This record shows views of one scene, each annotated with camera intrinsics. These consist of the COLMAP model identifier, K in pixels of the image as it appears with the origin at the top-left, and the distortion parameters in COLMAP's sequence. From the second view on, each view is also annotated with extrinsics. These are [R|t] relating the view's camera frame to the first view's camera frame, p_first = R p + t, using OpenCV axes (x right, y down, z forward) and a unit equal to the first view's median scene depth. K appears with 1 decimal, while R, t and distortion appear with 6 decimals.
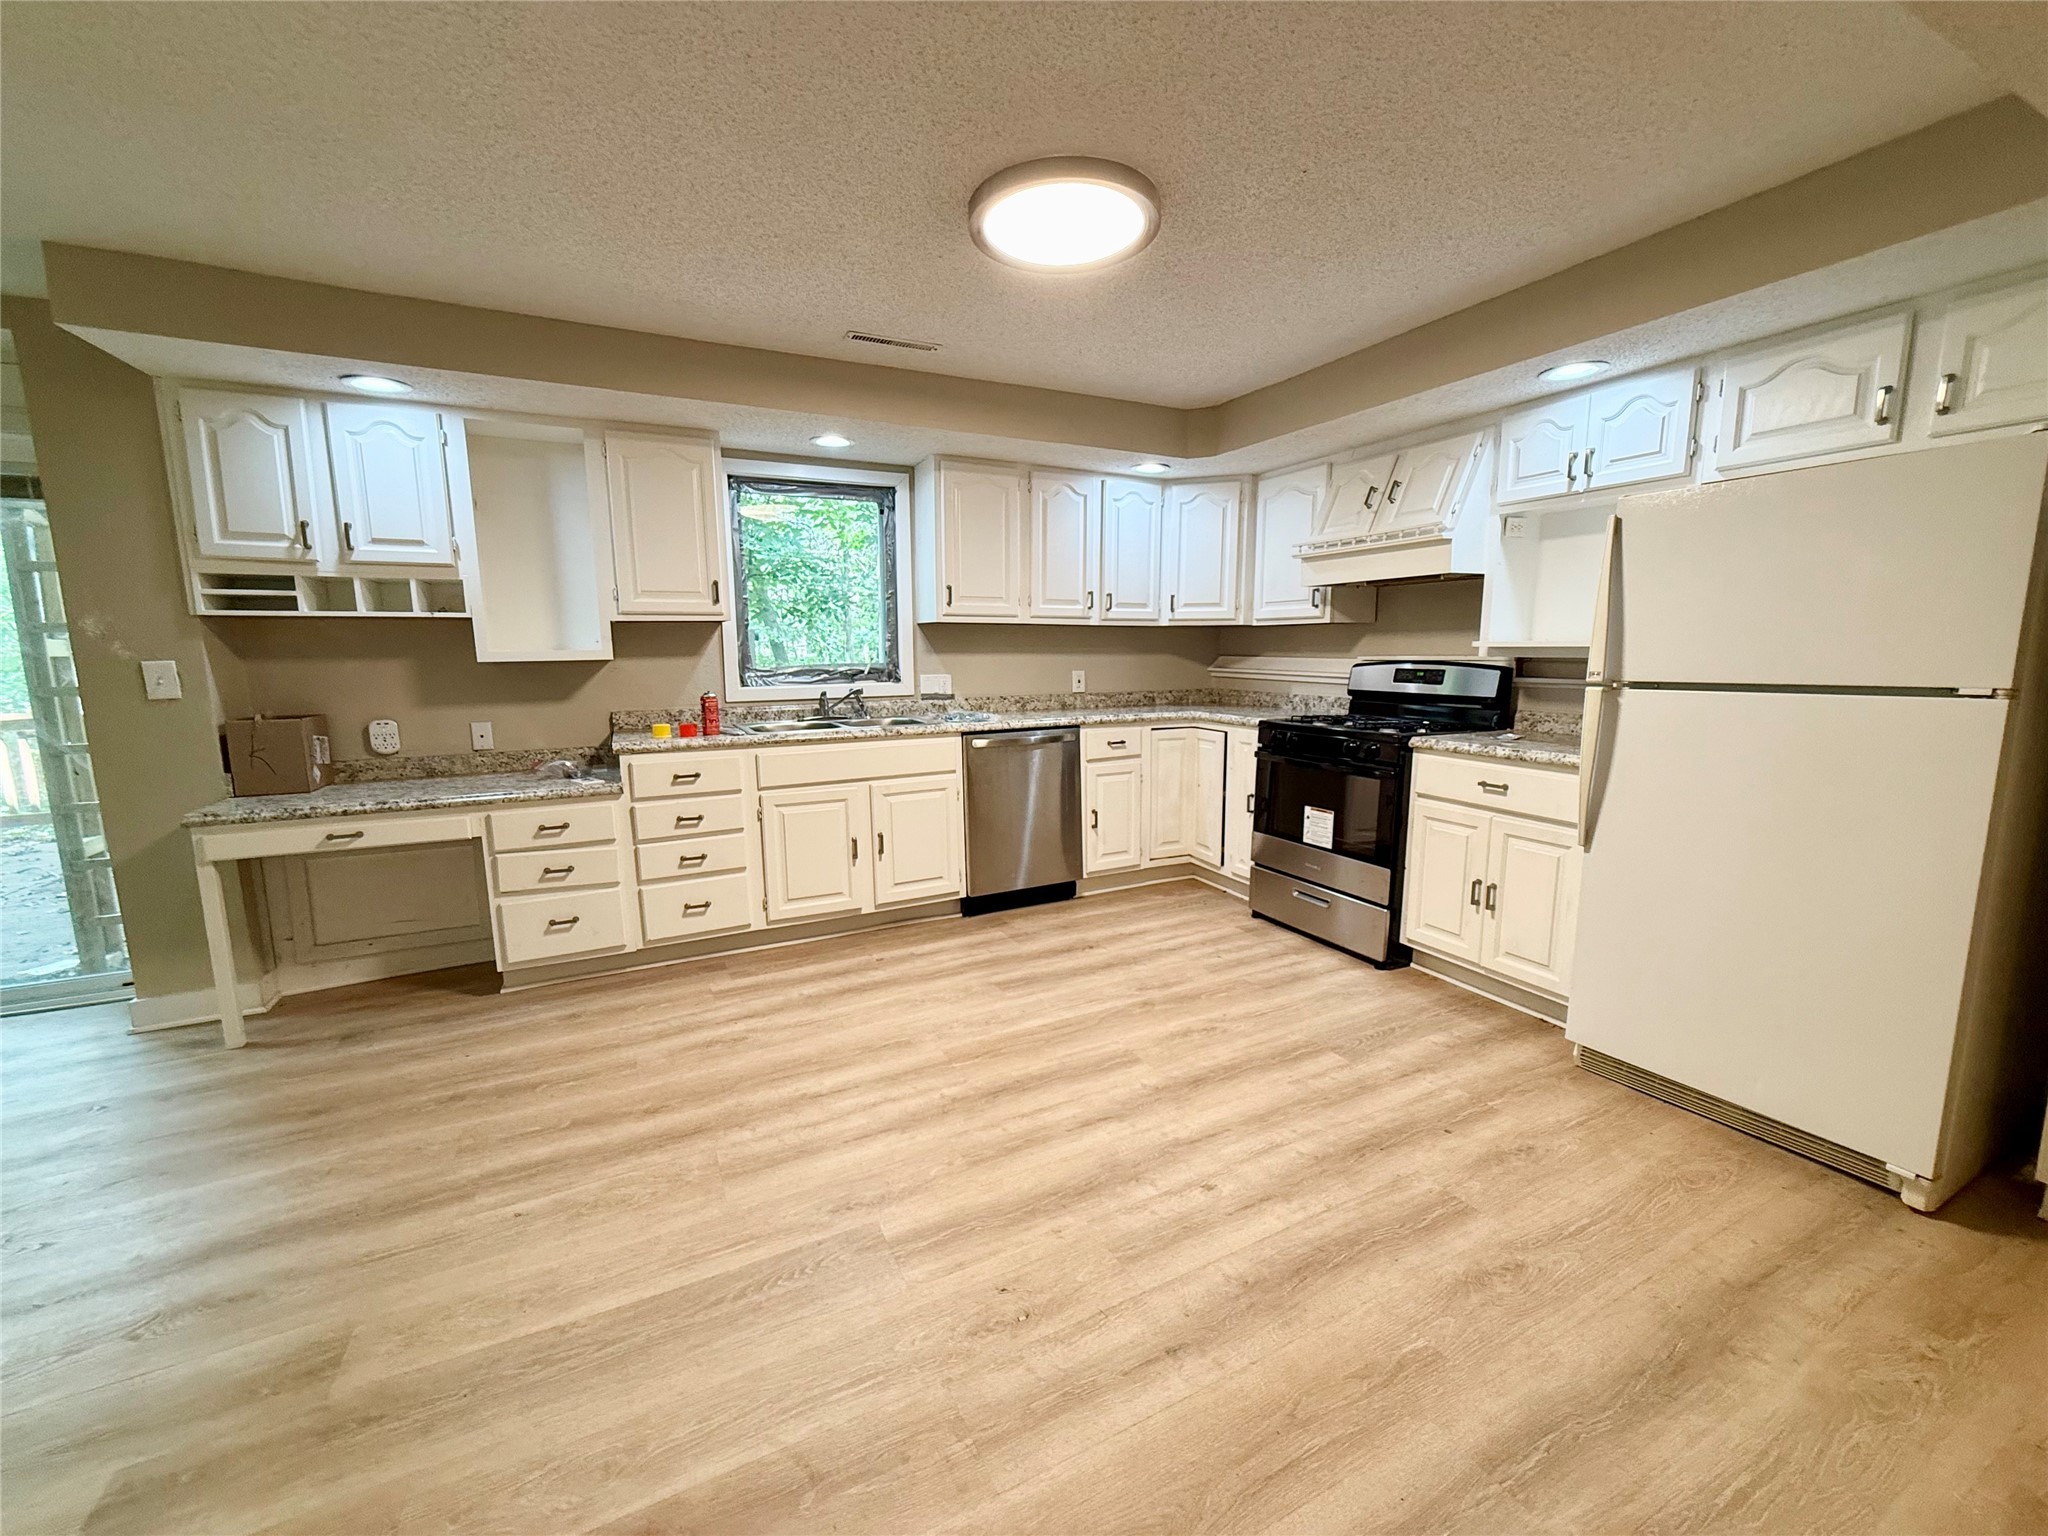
lens RADIAL K [[812.5, 0, 1024.0], [0, 812.5, 768.0], [0, 0, 1]] dist [0.000681, 0.000349]
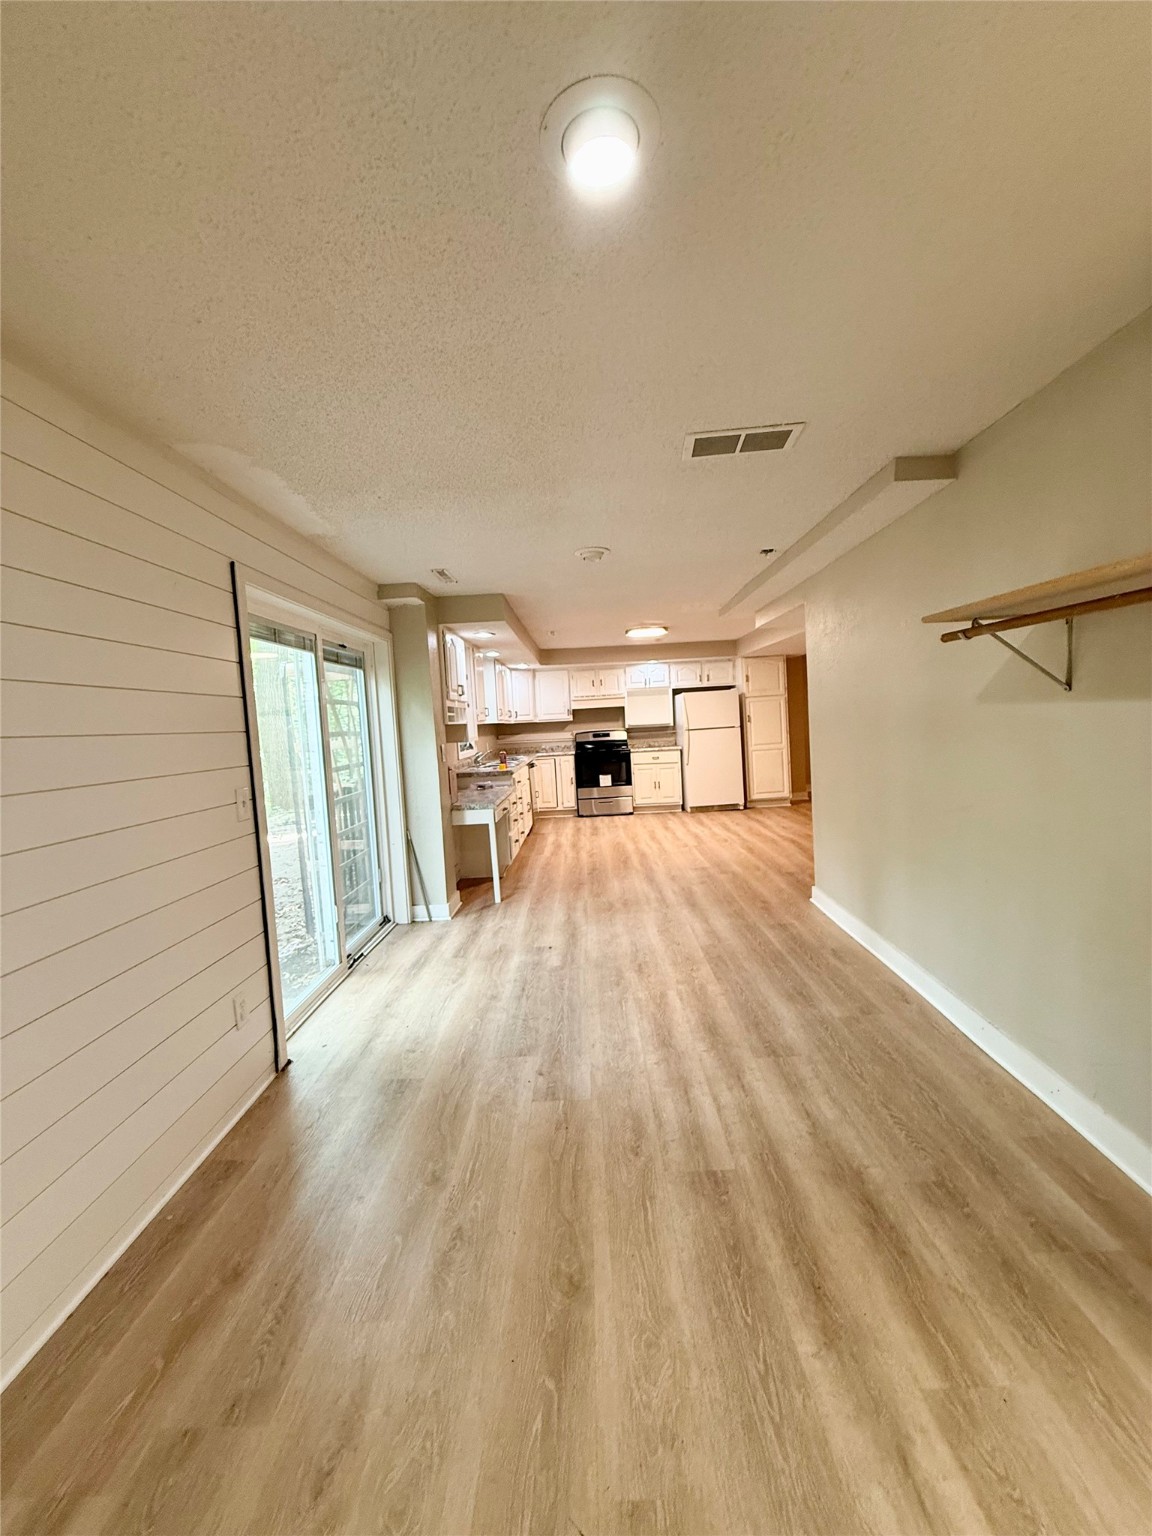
lens RADIAL K [[609.4, 0, 576.0], [0, 609.4, 768.0], [0, 0, 1]] dist [0.000681, 0.000349]
pose [[0.462103, -0.099200, 0.881261, -1.869806], [0.191747, 0.981394, 0.009927, -0.024656], [-0.865849, 0.164391, 0.472527, -0.091073]]
